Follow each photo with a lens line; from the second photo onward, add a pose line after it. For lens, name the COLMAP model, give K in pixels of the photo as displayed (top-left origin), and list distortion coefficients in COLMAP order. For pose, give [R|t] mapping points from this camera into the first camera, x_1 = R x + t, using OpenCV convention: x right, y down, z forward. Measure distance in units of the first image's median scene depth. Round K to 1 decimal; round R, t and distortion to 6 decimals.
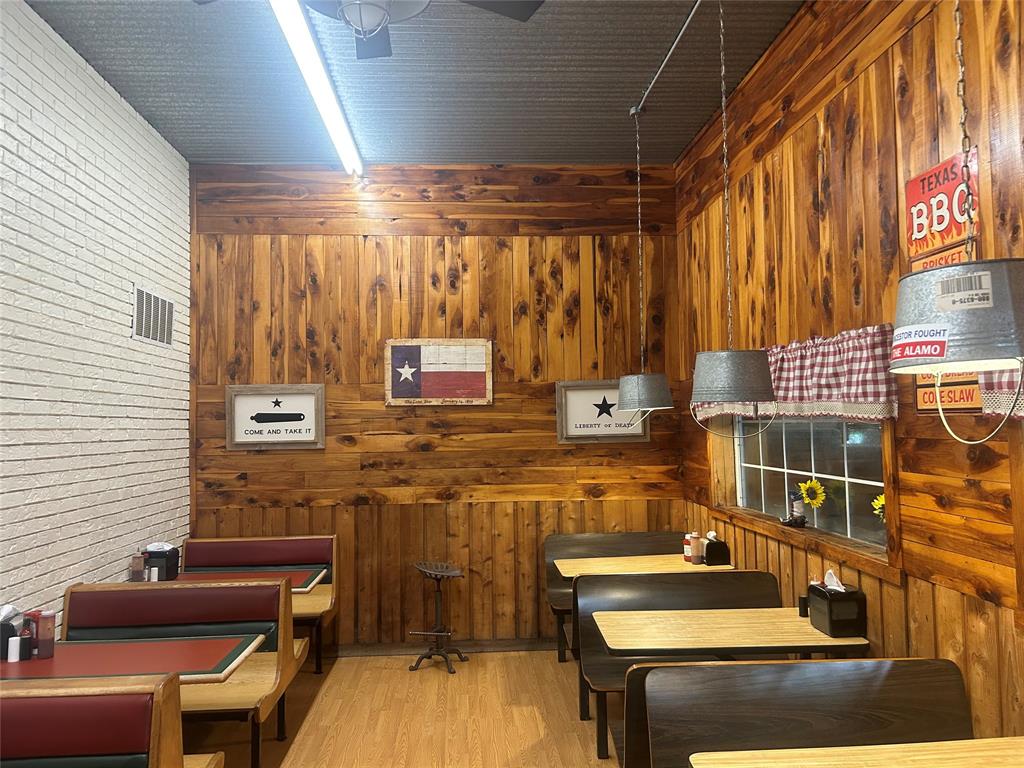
lens RADIAL K [[773.2, 0, 509.8], [0, 773.2, 379.6], [0, 0, 1]] dist [0.003248, -0.000806]
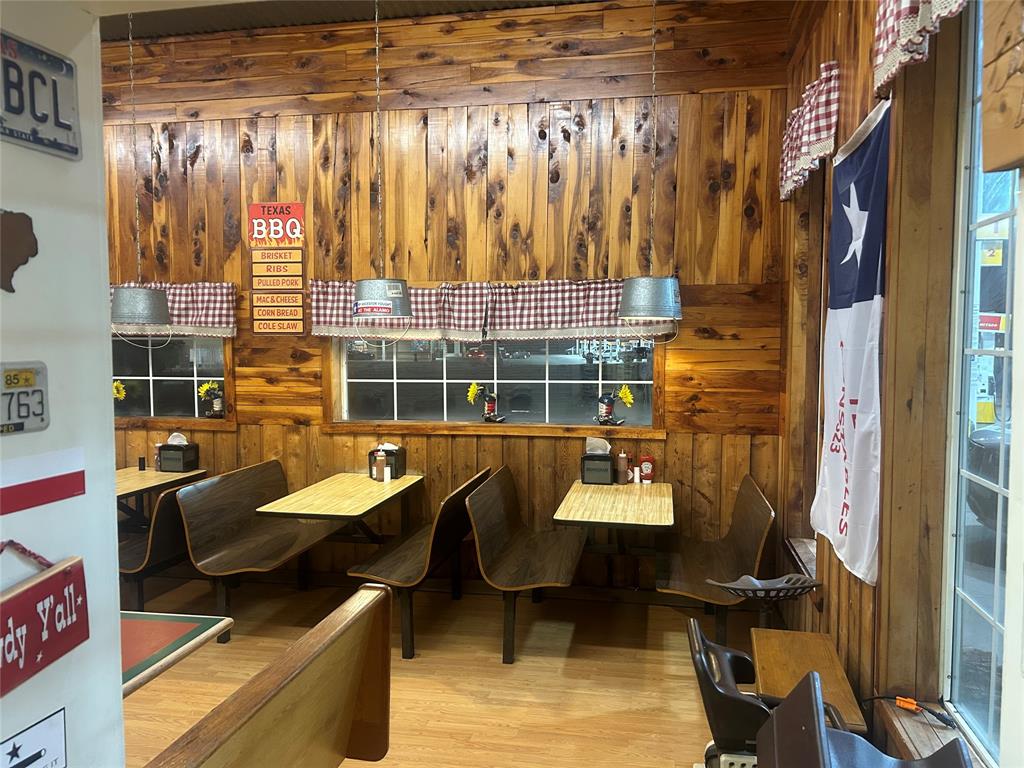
lens RADIAL K [[773.2, 0, 513.1], [0, 773.2, 386.5], [0, 0, 1]] dist [0.003248, -0.000806]
pose [[0.241007, -0.041388, 0.969640, -1.094121], [-0.059869, 0.996554, 0.057417, 0.024513], [-0.968675, -0.071889, 0.237699, -0.036046]]
